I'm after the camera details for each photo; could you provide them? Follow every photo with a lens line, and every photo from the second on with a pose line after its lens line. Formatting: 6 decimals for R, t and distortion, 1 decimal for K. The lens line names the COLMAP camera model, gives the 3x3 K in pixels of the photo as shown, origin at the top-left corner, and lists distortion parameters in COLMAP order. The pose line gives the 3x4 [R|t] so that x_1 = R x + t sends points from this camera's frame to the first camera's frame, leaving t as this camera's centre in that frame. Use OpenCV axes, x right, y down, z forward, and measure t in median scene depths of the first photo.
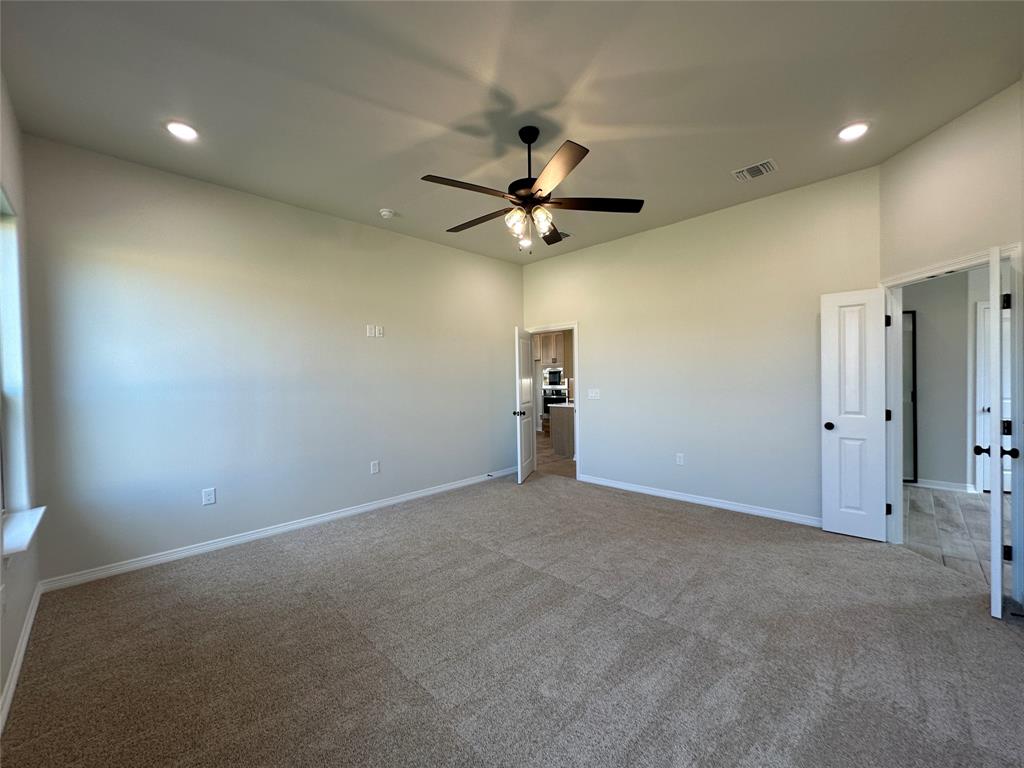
lens RADIAL K [[409.7, 0, 510.9], [0, 409.7, 382.3], [0, 0, 1]] dist [-0.002766, 0.000697]
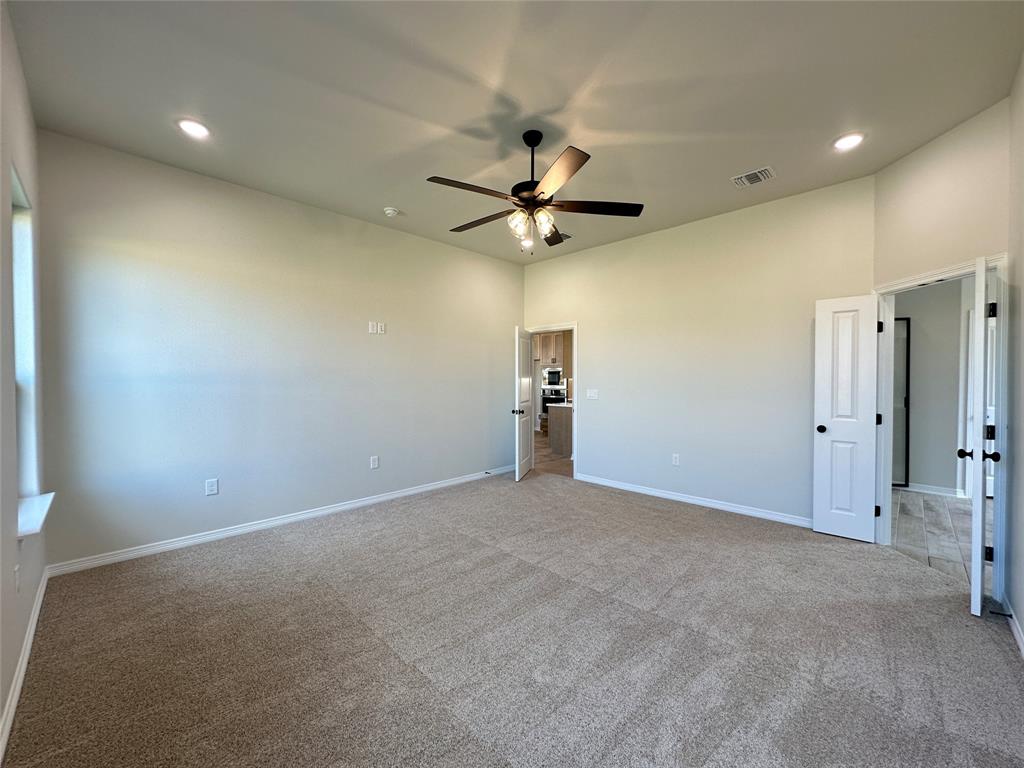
lens RADIAL K [[409.7, 0, 510.9], [0, 409.7, 382.3], [0, 0, 1]] dist [-0.002766, 0.000697]
pose [[0.999829, 0.018360, 0.002024, -0.001116], [-0.018362, 0.999831, 0.000865, 0.005096], [-0.002008, -0.000902, 0.999998, -0.025032]]
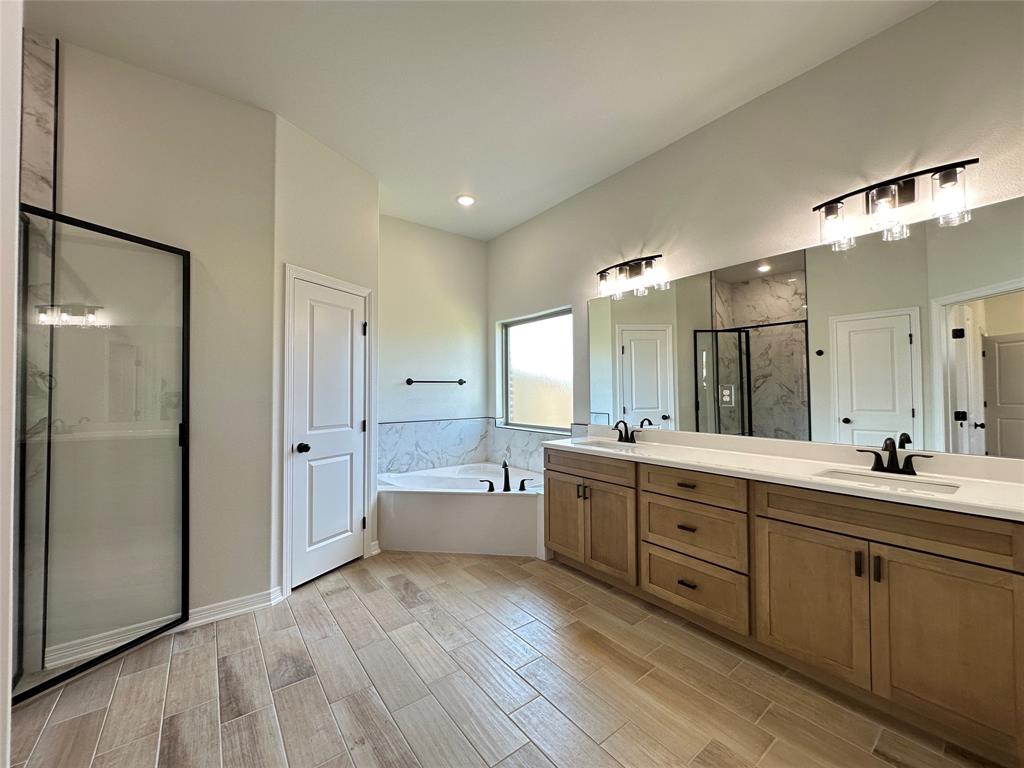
lens RADIAL K [[409.7, 0, 510.9], [0, 409.7, 382.3], [0, 0, 1]] dist [-0.002766, 0.000697]
pose [[0.136718, 0.040030, 0.989801, 1.024815], [0.019416, 0.998883, -0.043079, 0.006007], [-0.990420, 0.025108, 0.135788, 1.013065]]
